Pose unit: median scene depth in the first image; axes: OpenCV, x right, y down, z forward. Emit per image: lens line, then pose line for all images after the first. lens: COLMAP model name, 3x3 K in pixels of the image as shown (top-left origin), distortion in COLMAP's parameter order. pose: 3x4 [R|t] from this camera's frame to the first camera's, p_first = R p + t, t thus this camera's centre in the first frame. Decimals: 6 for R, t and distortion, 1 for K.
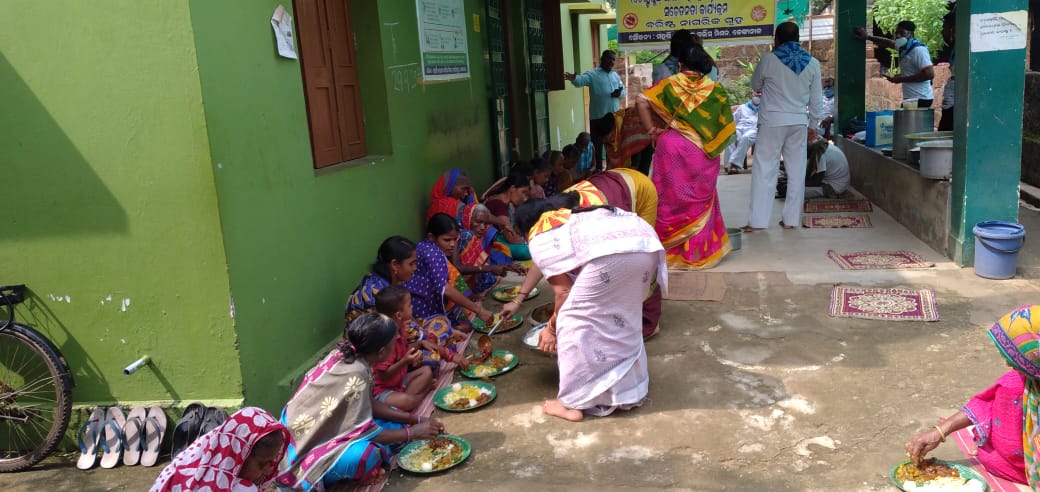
lens RADIAL K [[1072.6, 0, 499.6], [0, 1072.6, 269.0], [0, 0, 1]] dist [0.166003, -0.317276]
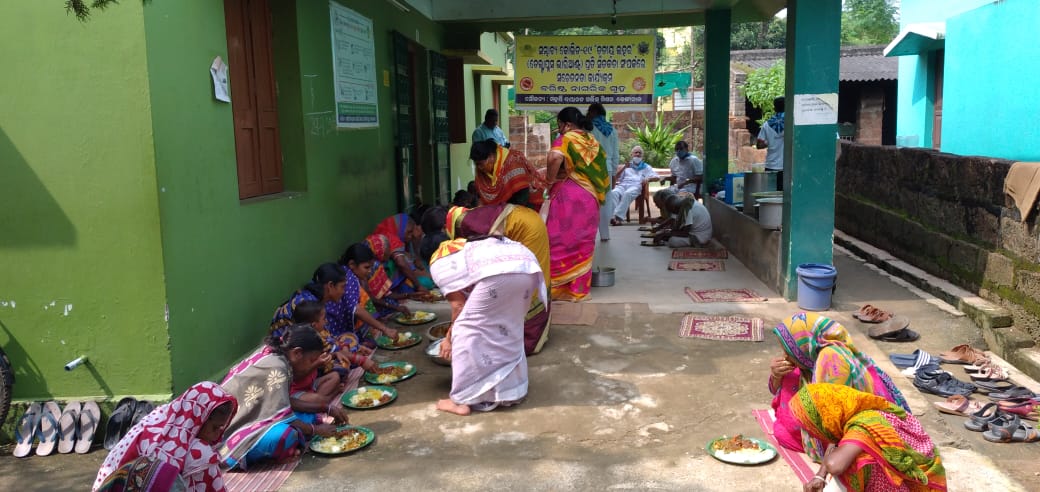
lens RADIAL K [[1072.6, 0, 522.9], [0, 1072.6, 239.0], [0, 0, 1]] dist [0.166003, -0.317276]
pose [[0.992925, 0.033388, 0.113949, -0.005785], [-0.024436, 0.996569, -0.079080, 0.034284], [-0.116198, 0.075736, 0.990334, -0.166291]]
